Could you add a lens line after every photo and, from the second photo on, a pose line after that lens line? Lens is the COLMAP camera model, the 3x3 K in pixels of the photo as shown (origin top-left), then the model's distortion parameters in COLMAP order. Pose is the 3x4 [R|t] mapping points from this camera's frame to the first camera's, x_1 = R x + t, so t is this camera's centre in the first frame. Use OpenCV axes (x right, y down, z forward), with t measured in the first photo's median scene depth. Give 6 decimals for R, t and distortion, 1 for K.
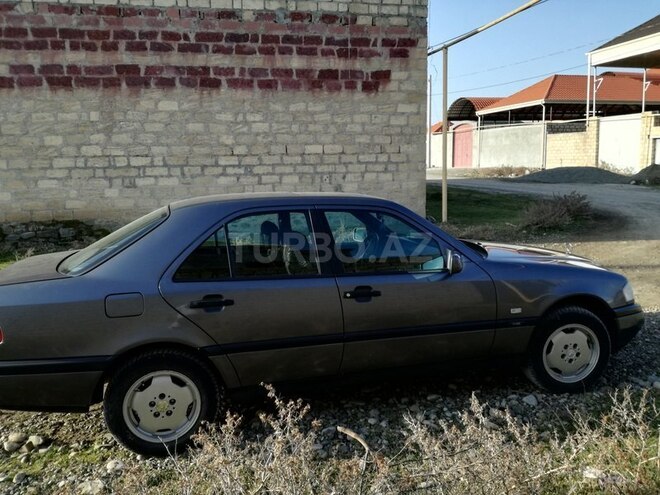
lens RADIAL K [[545.9, 0, 334.3], [0, 545.9, 258.0], [0, 0, 1]] dist [0.059394, -0.096817]
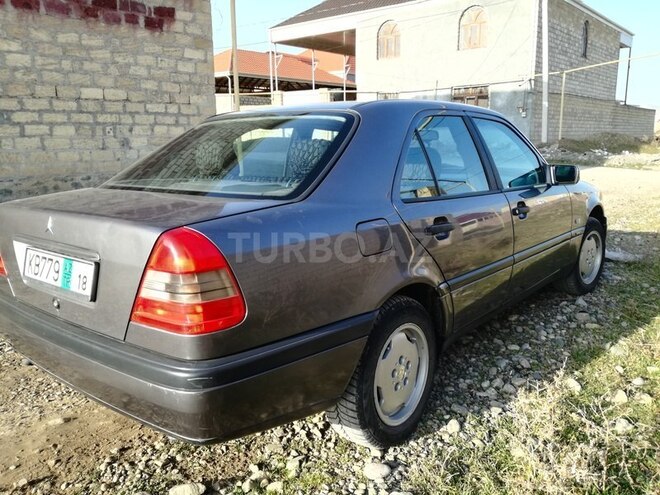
lens RADIAL K [[545.9, 0, 330.5], [0, 545.9, 248.2], [0, 0, 1]] dist [0.059394, -0.096817]
pose [[0.819387, -0.103860, 0.563754, -0.238643], [0.090973, 0.994547, 0.051000, 0.018739], [-0.565977, 0.009497, 0.824367, 0.140698]]
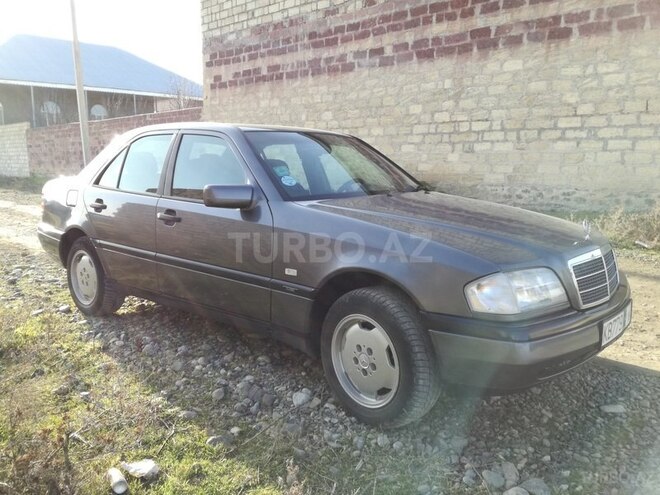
lens RADIAL K [[545.9, 0, 323.7], [0, 545.9, 251.0], [0, 0, 1]] dist [0.059394, -0.096817]
pose [[0.575474, 0.157991, -0.802414, 0.310295], [-0.145638, 0.985277, 0.089547, -0.001088], [0.804748, 0.065330, 0.590011, 0.199604]]
